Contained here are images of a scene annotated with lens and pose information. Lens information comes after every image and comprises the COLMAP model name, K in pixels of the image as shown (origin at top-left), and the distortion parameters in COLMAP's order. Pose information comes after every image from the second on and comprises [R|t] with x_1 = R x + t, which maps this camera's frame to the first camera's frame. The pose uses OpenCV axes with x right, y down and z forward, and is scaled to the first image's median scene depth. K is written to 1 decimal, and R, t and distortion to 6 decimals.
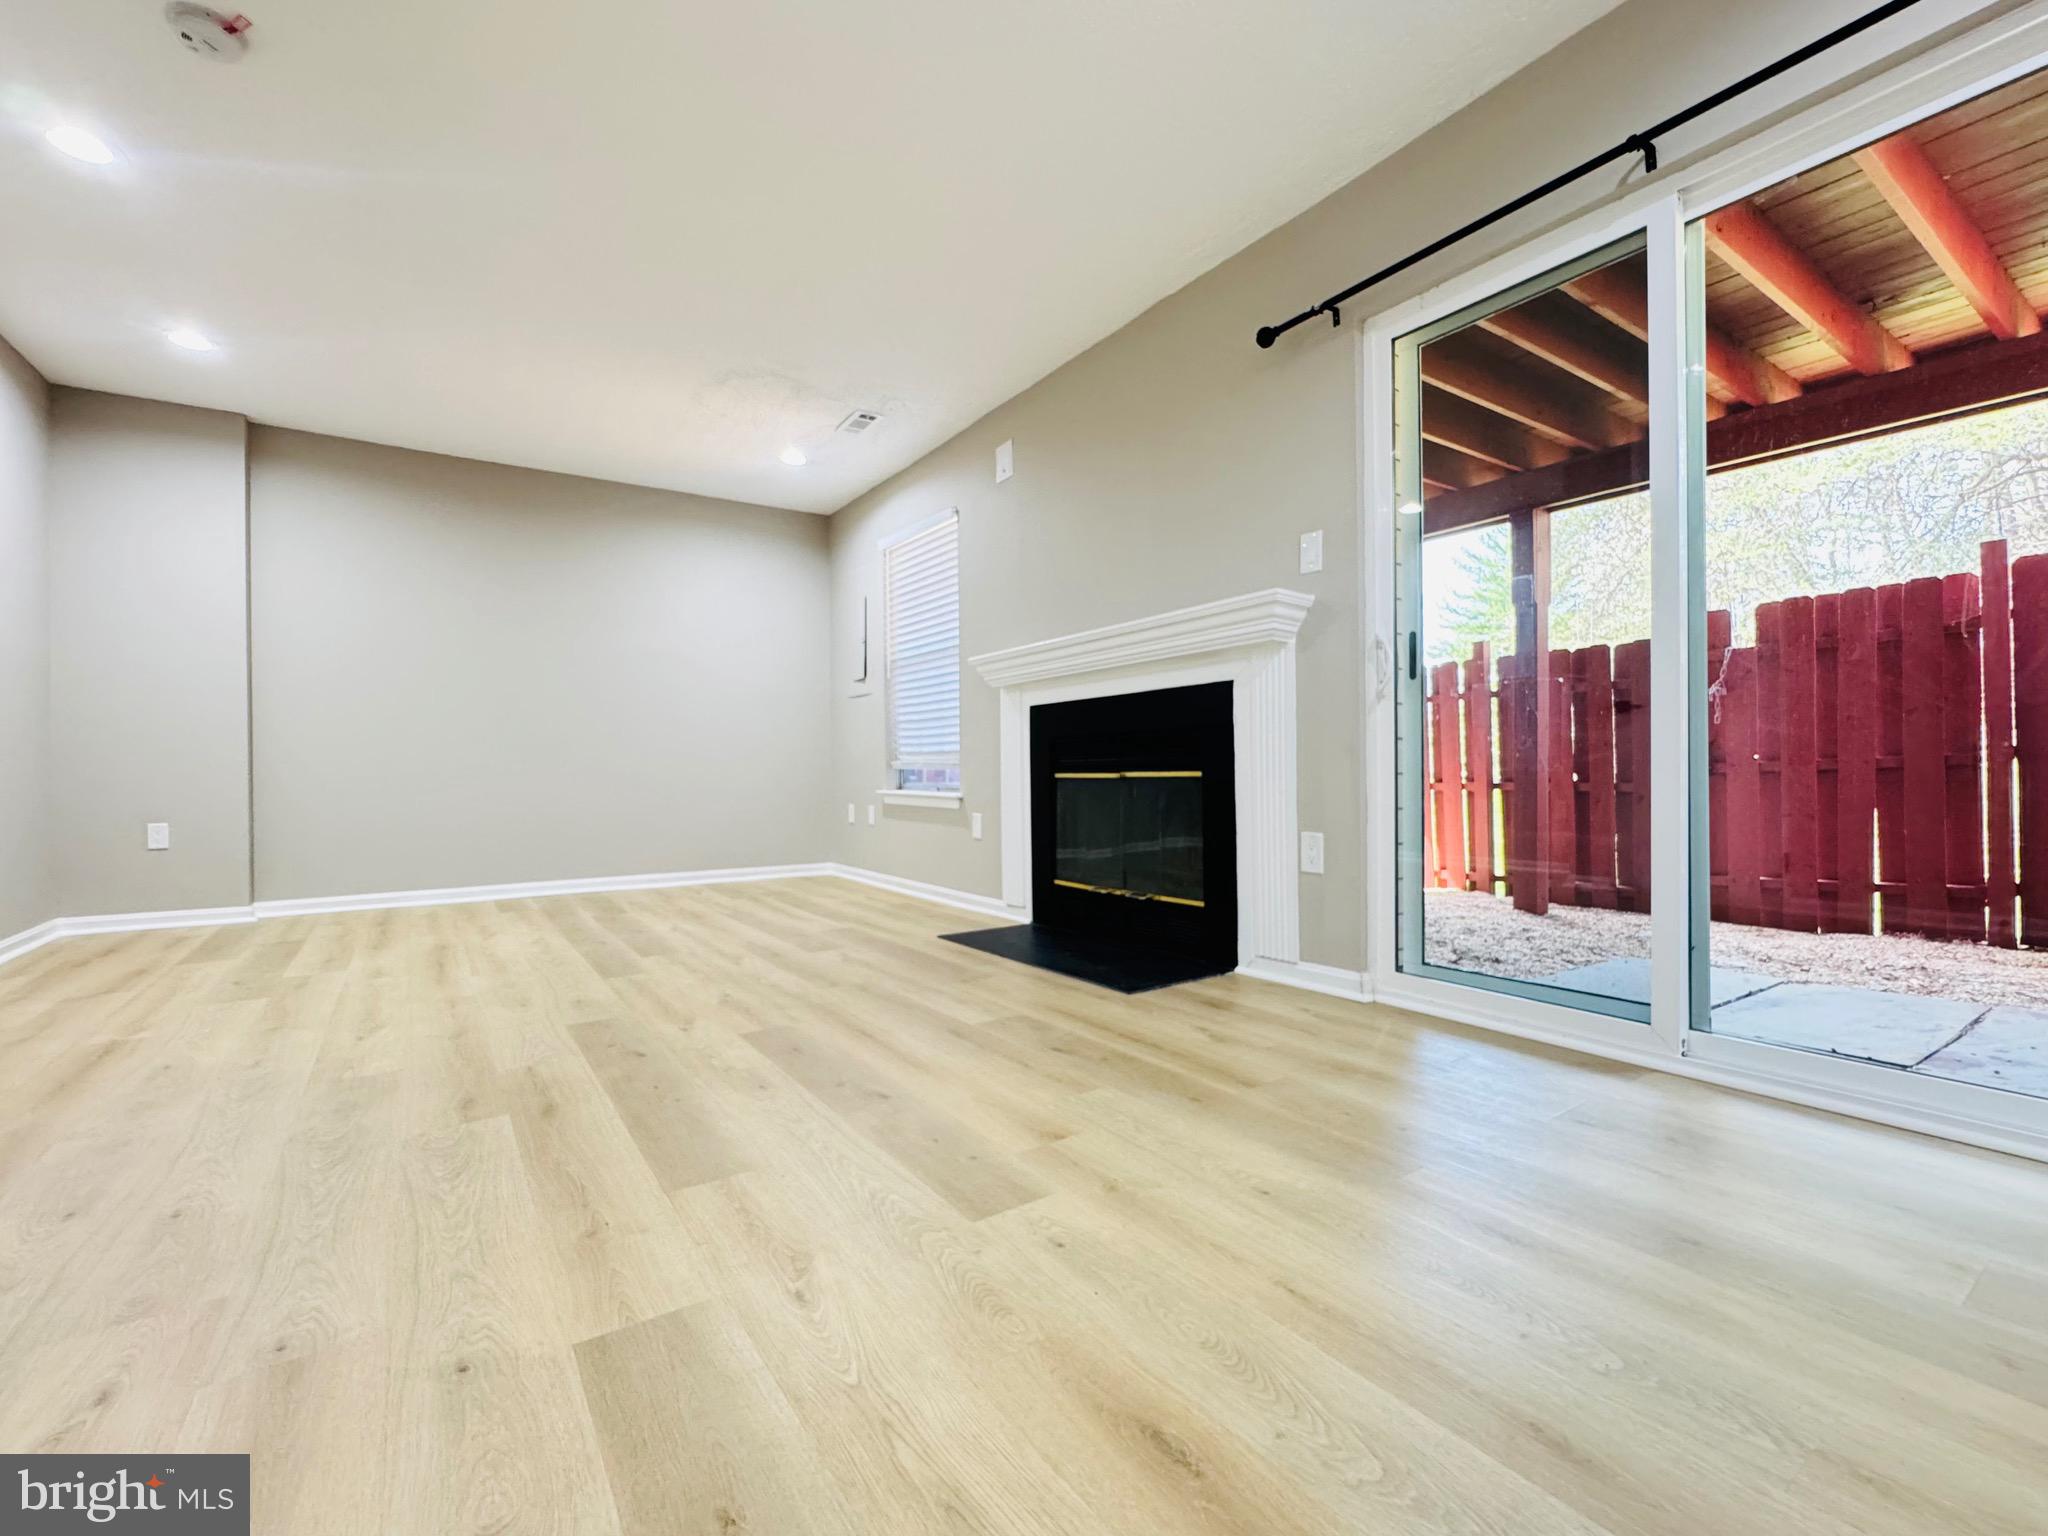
lens RADIAL K [[899.0, 0, 1028.0], [0, 899.0, 773.2], [0, 0, 1]] dist [-0.000797, 0.000024]
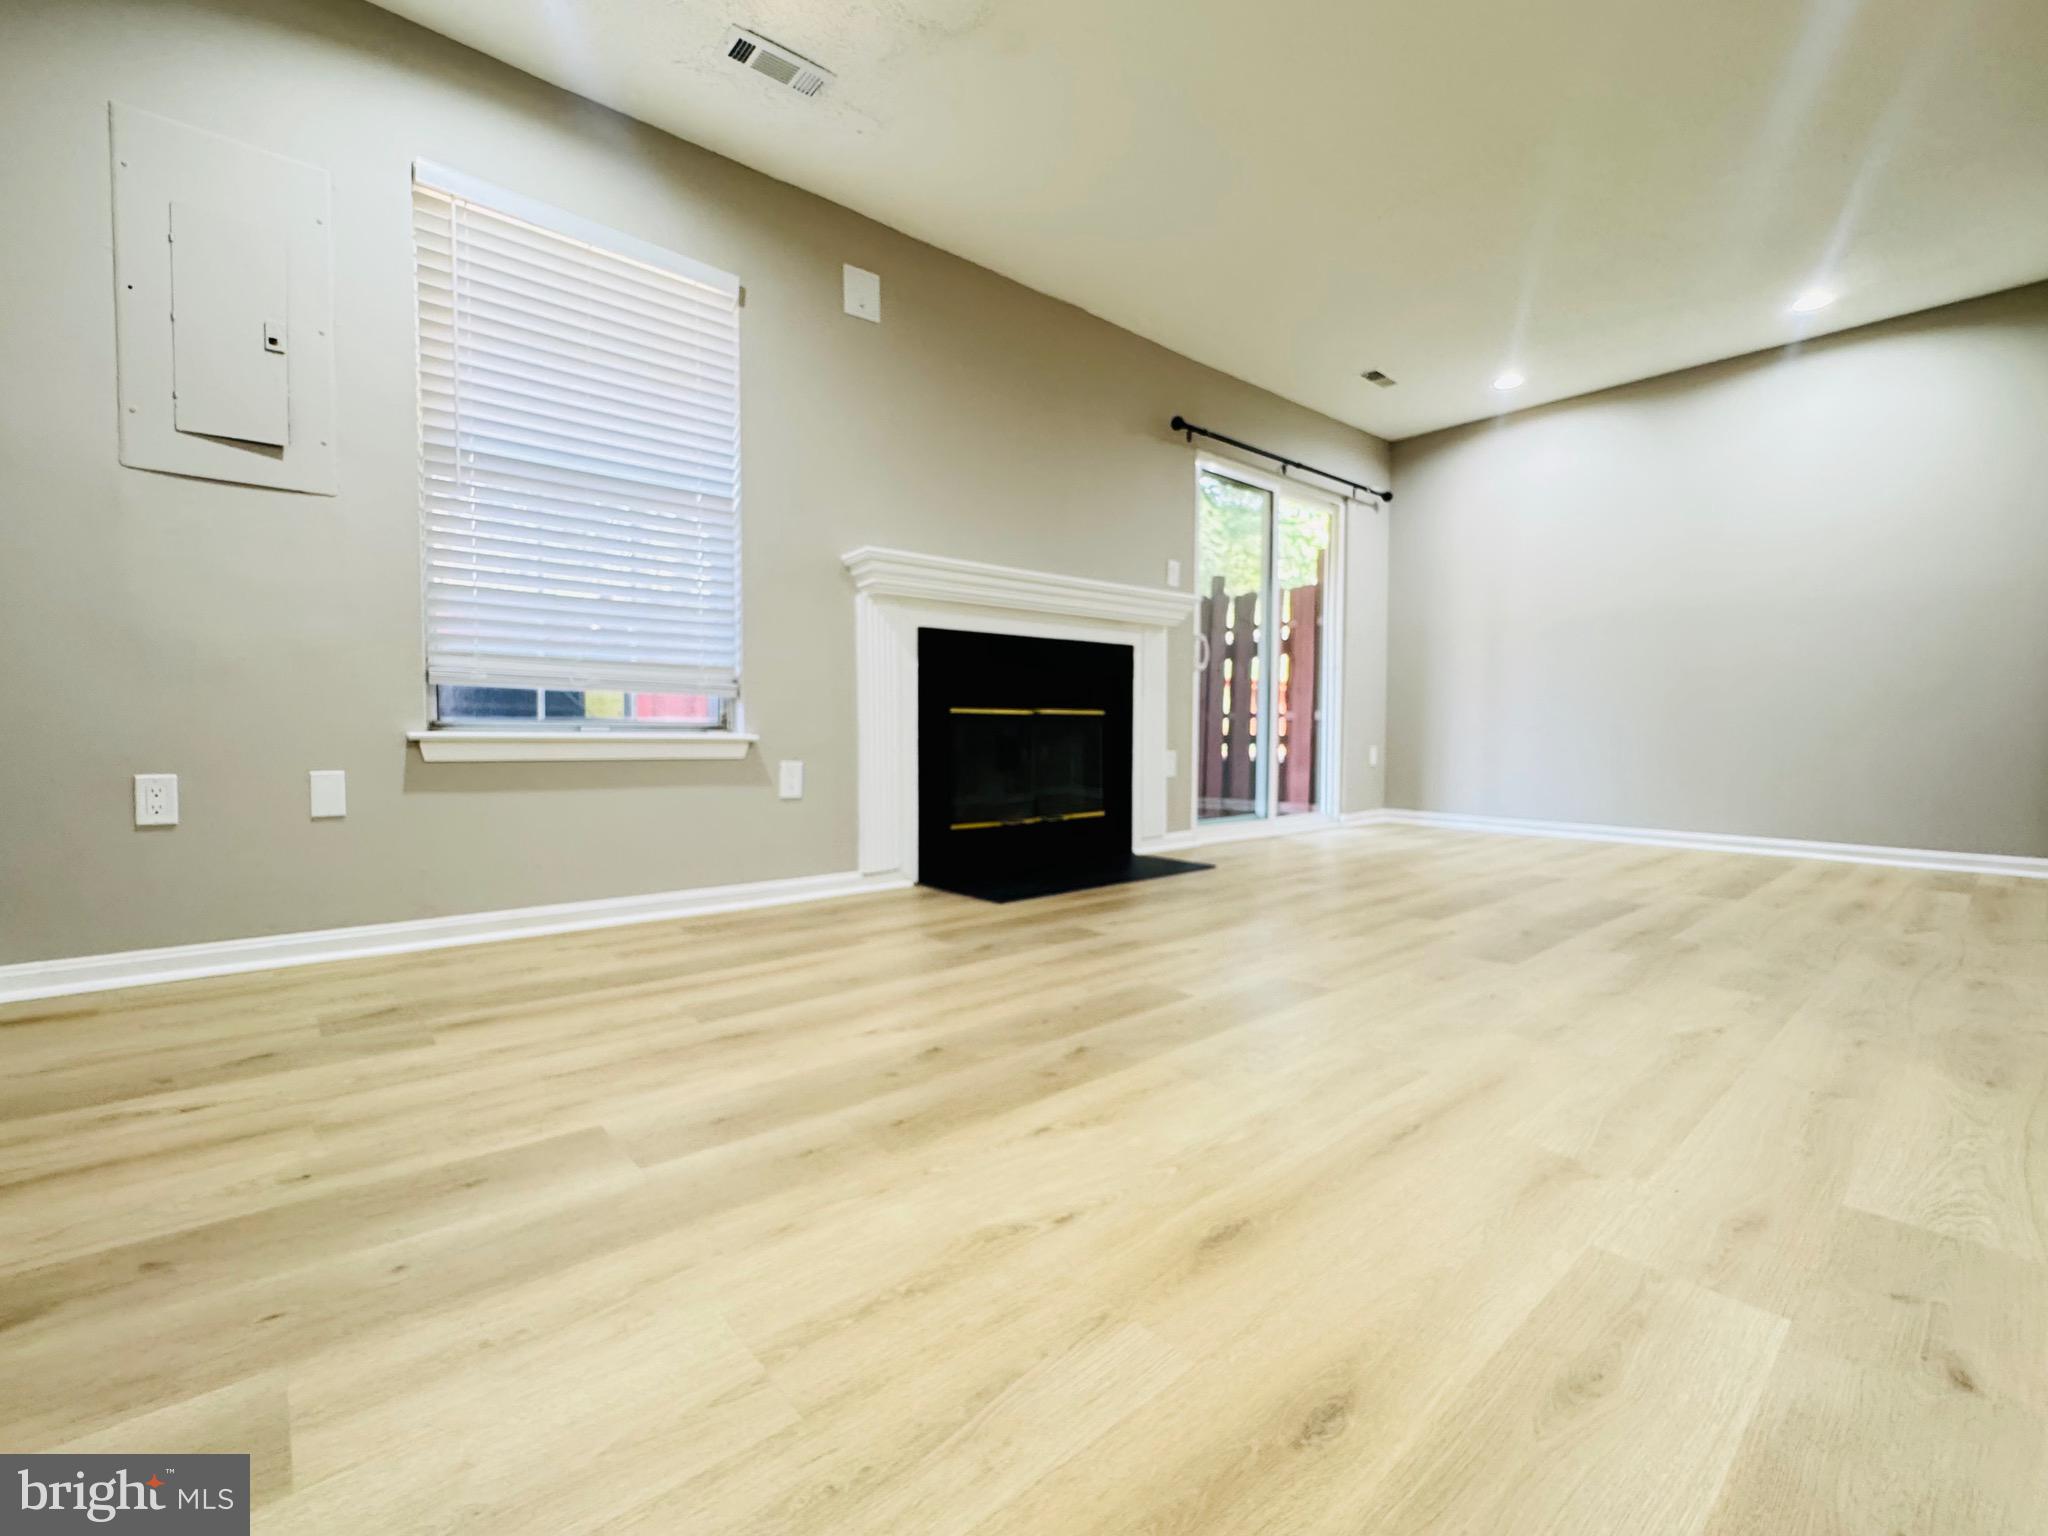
lens RADIAL K [[899.0, 0, 1023.9], [0, 899.0, 764.6], [0, 0, 1]] dist [-0.000797, 0.000024]
pose [[-0.126607, -0.038481, 0.991206, -1.036726], [-0.007361, 0.999256, 0.037853, 0.026335], [-0.991926, -0.002504, -0.126796, 1.229615]]
